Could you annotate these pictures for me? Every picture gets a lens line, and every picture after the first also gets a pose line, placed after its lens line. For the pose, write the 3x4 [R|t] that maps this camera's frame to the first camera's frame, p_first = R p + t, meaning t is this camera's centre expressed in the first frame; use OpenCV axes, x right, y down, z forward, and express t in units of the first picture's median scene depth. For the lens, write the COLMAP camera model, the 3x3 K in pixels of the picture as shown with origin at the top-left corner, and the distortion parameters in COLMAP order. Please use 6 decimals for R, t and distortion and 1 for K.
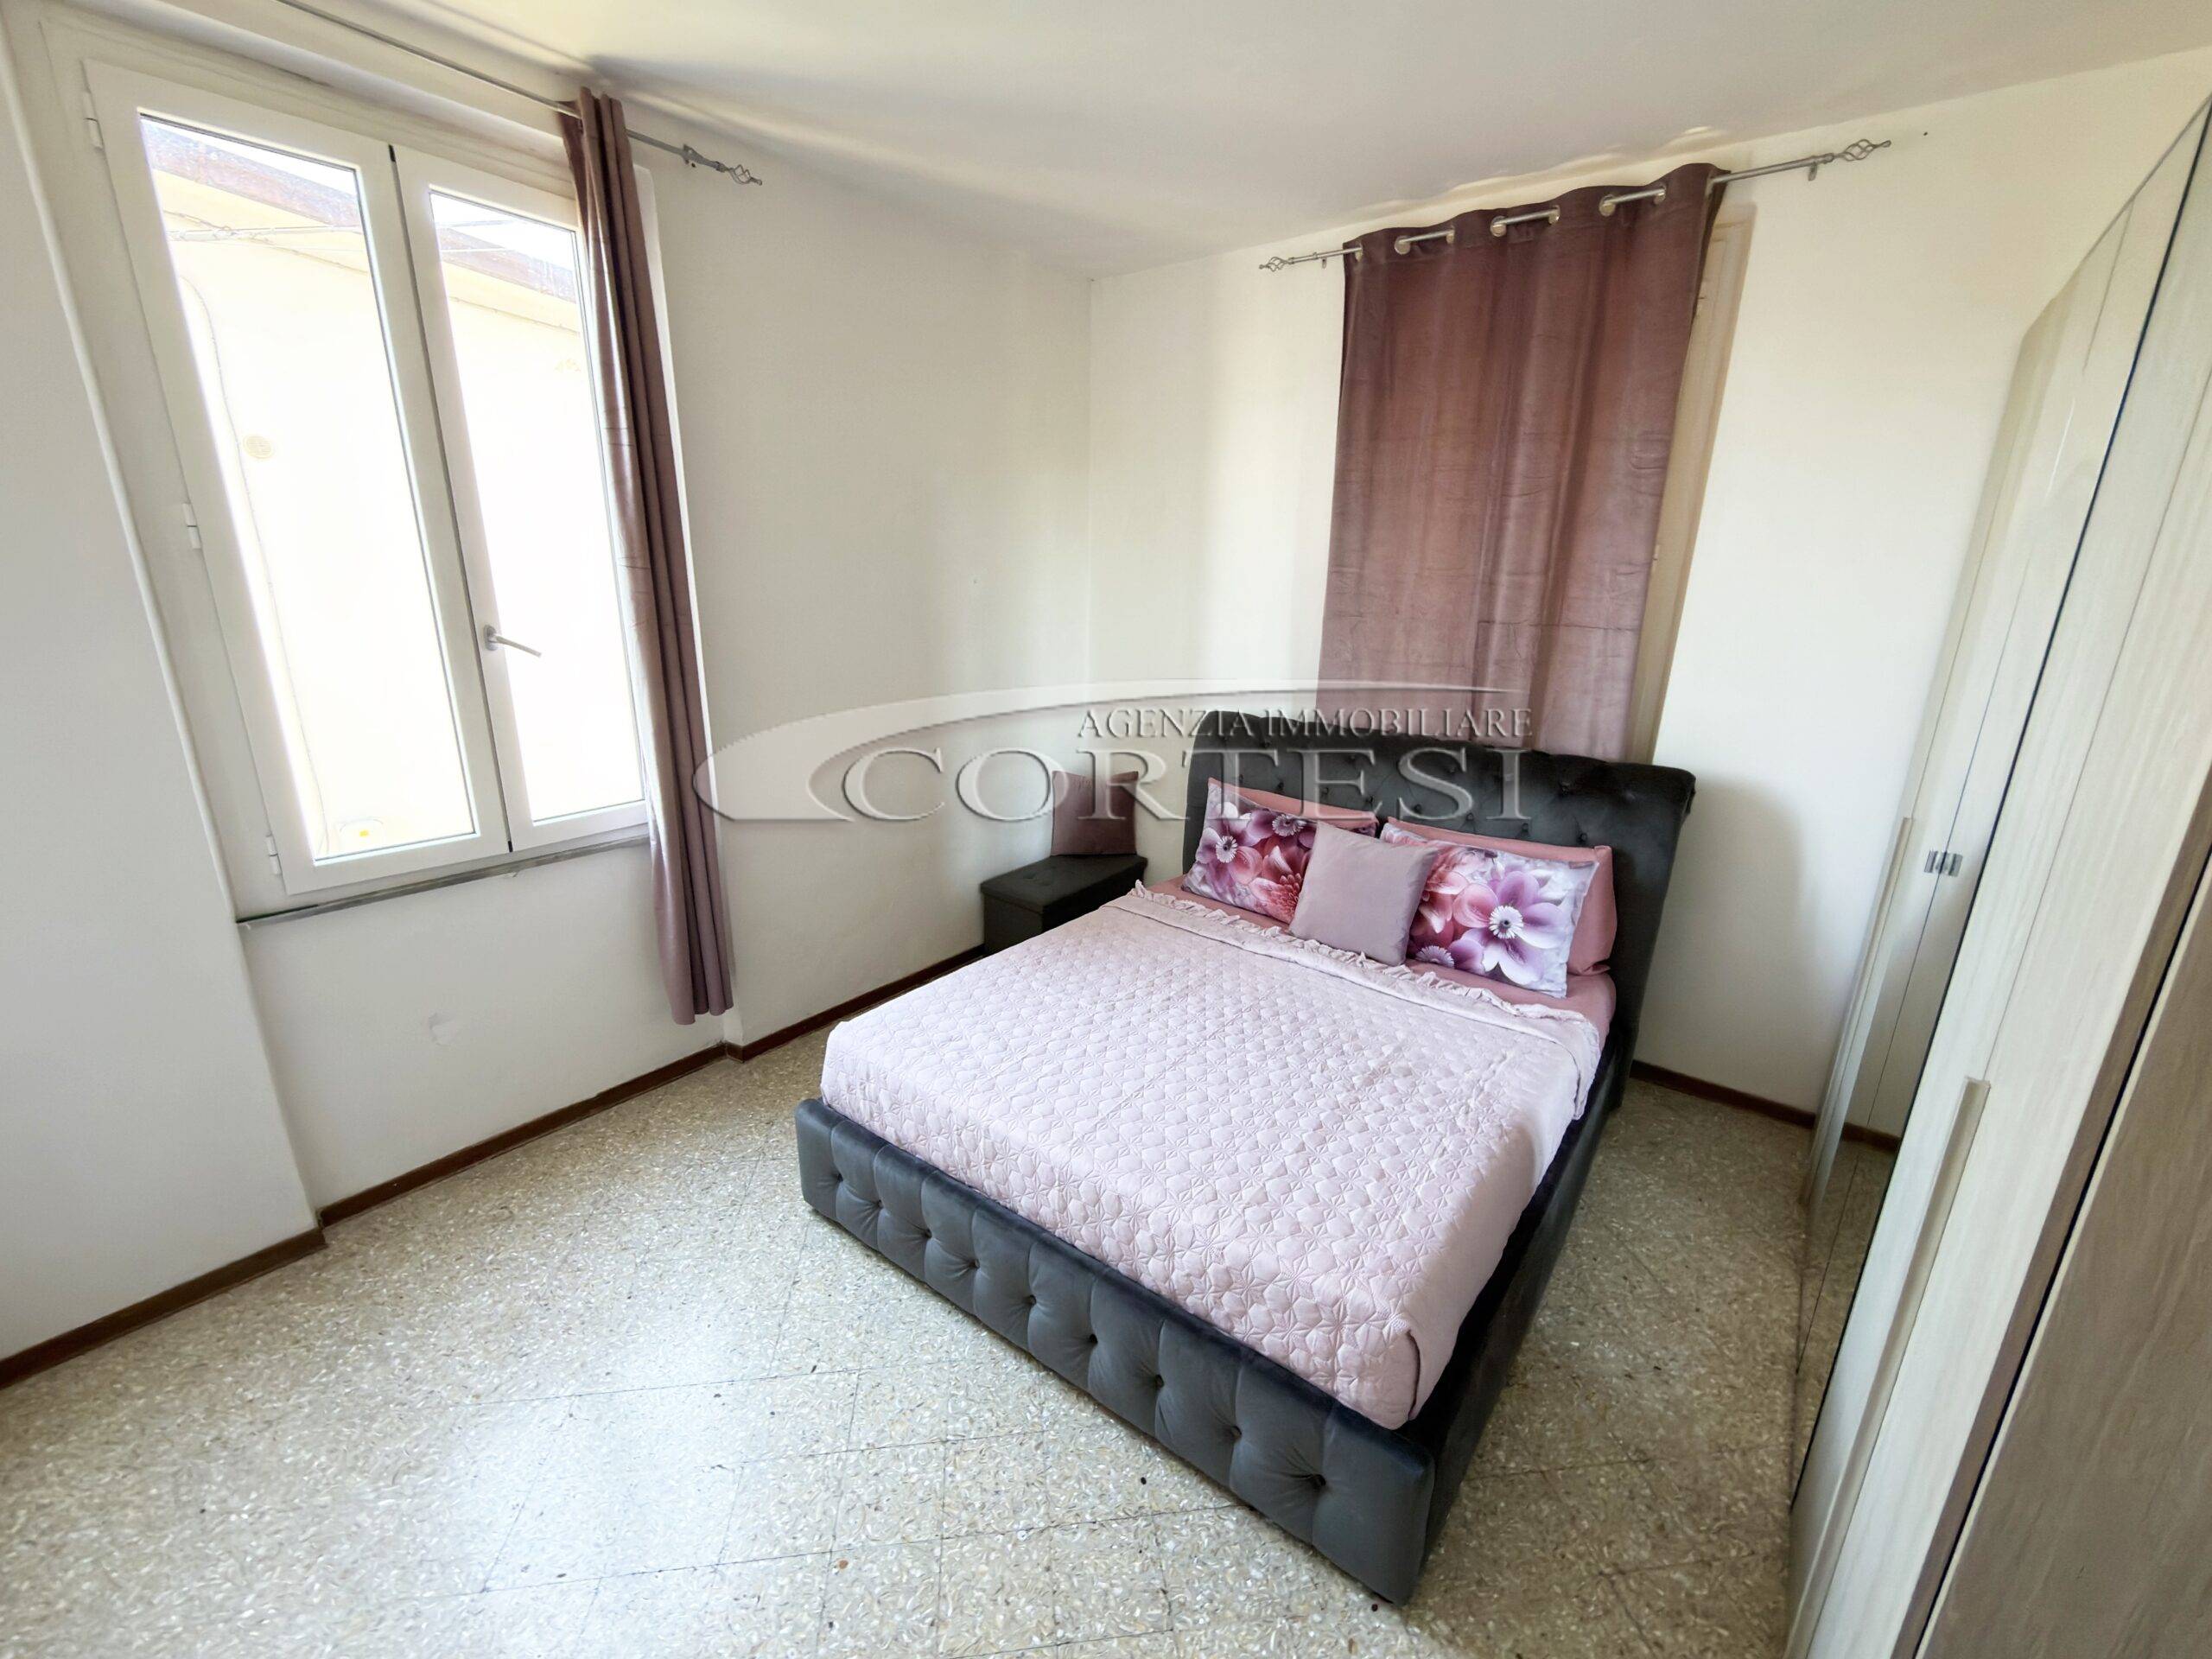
lens RADIAL K [[895.9, 0, 1079.4], [0, 895.9, 803.9], [0, 0, 1]] dist [0.000172, 0.000145]
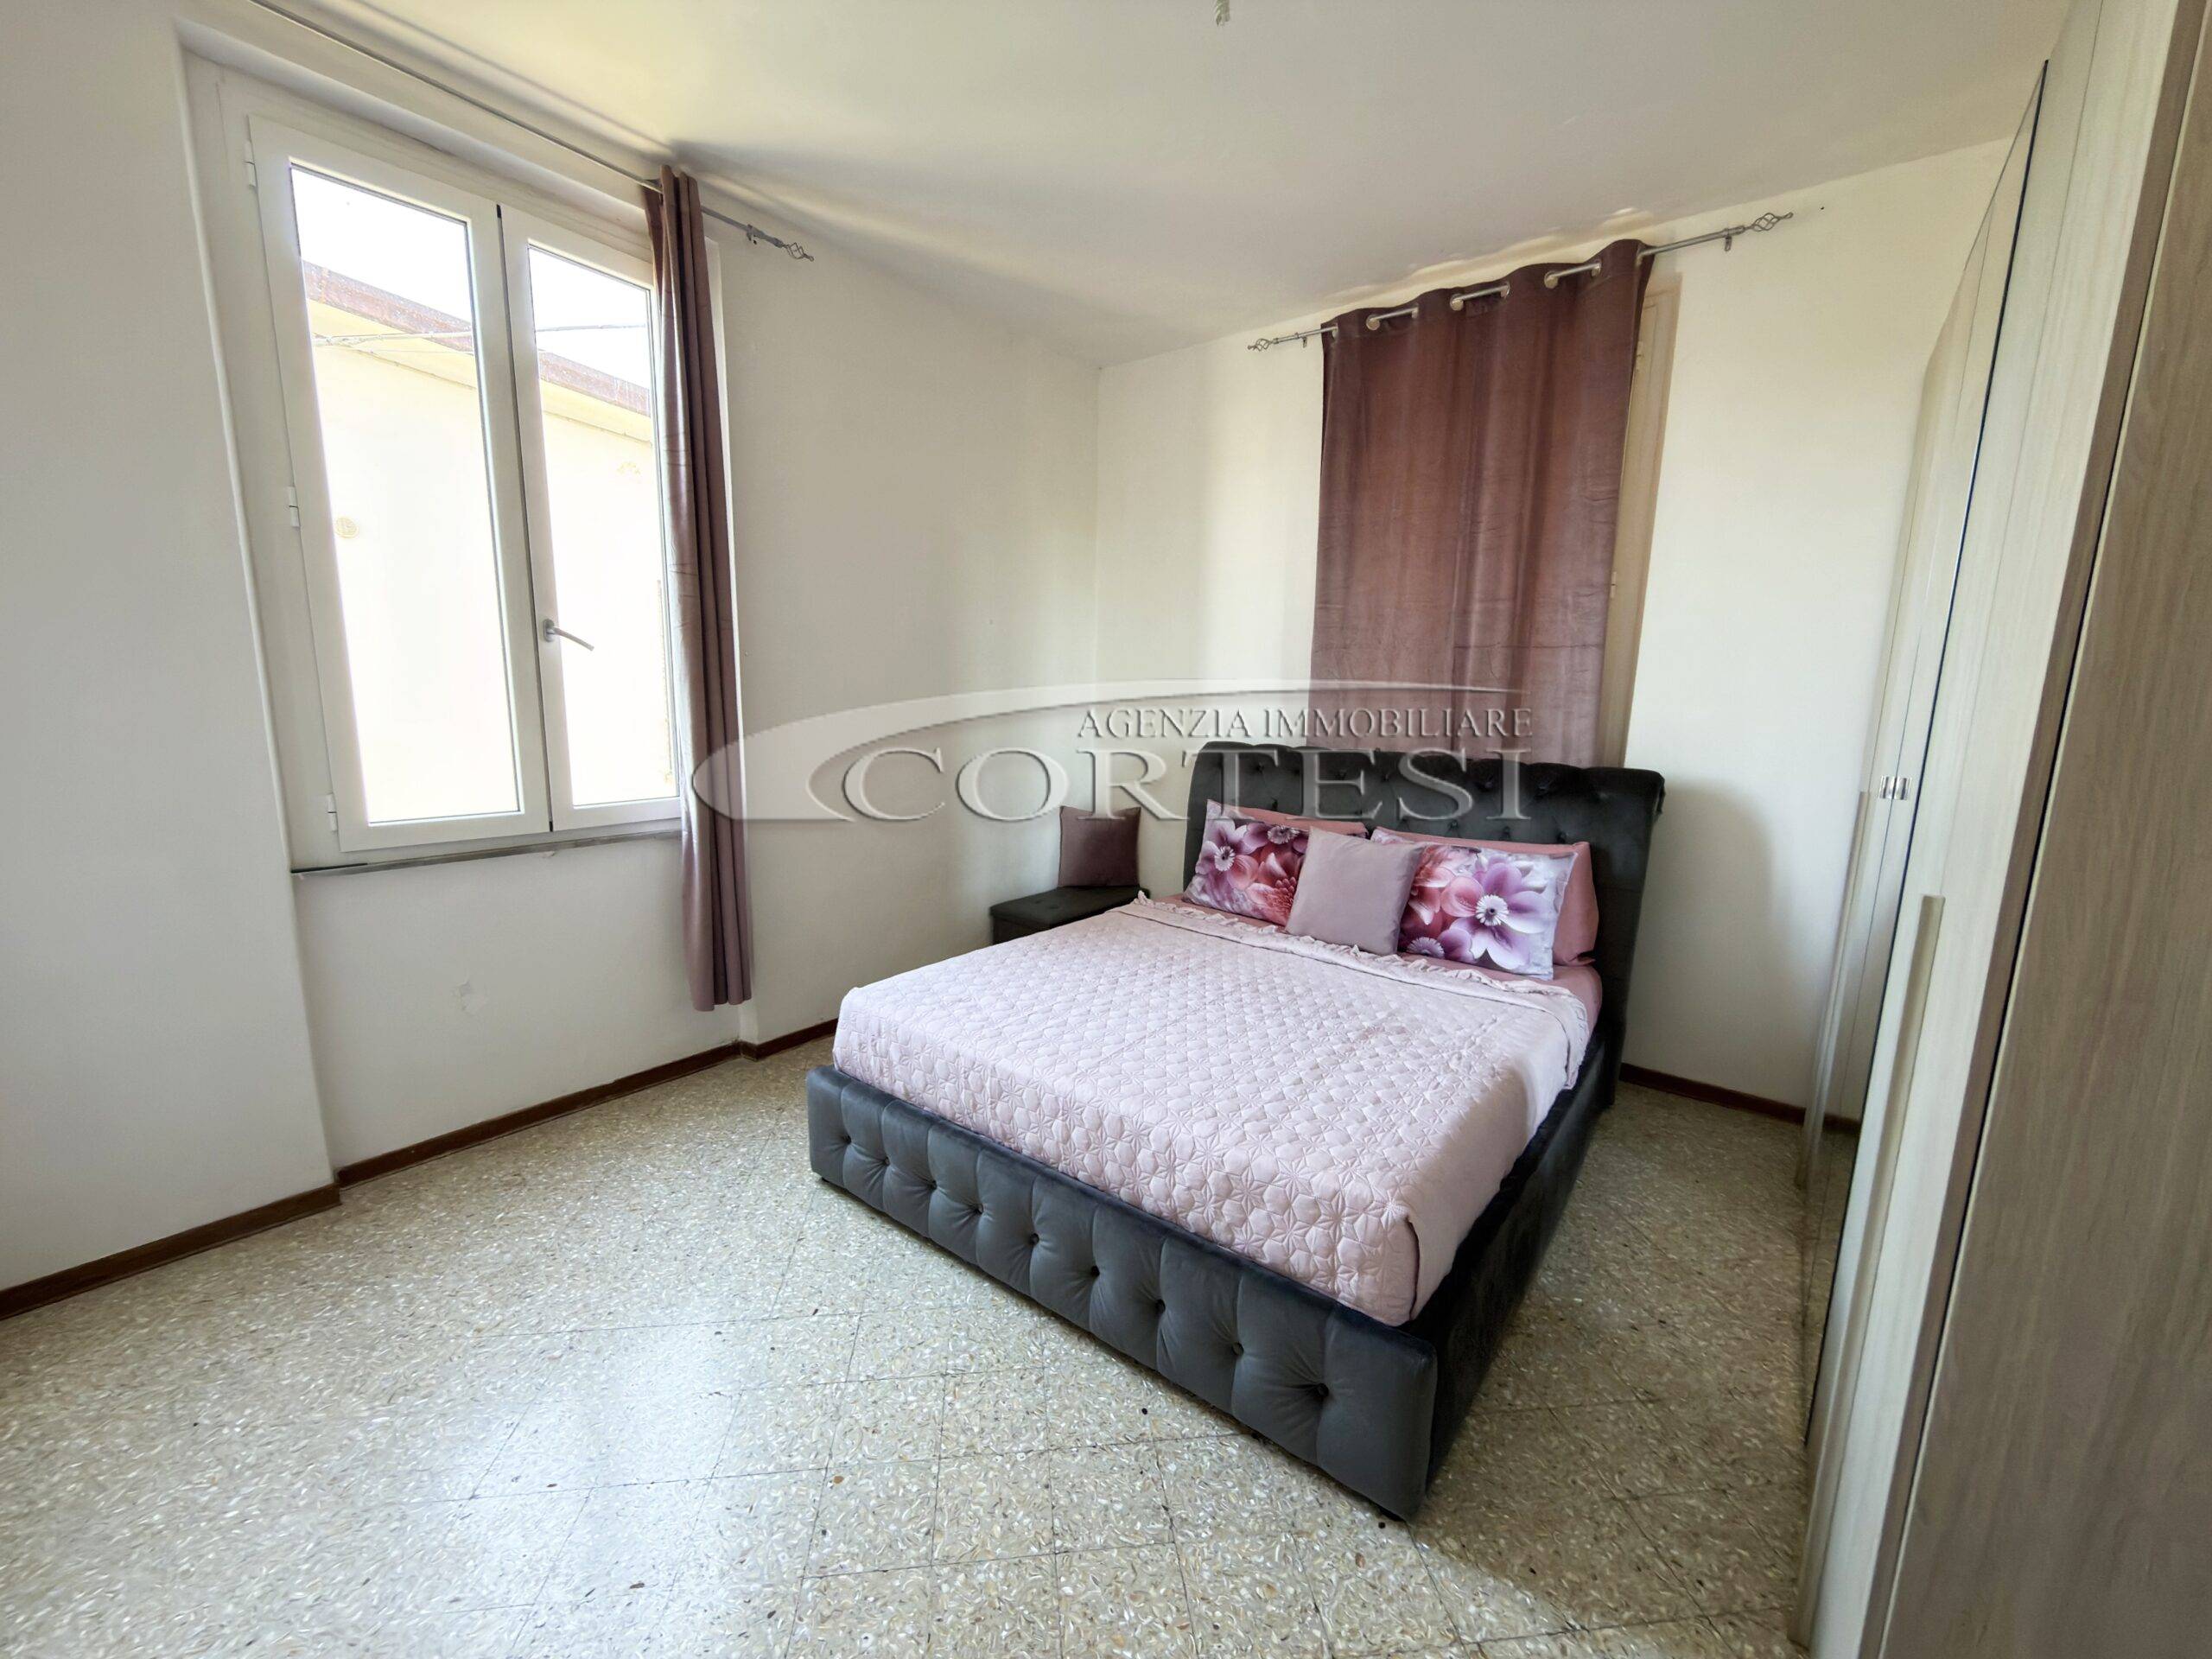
lens RADIAL K [[895.9, 0, 1082.8], [0, 895.9, 1068.9], [0, 0, 1]] dist [0.000172, 0.000145]
pose [[0.999956, 0.007310, -0.005929, 0.005938], [-0.007942, 0.993358, -0.114789, 0.474764], [0.005050, 0.114831, 0.993372, -0.023462]]
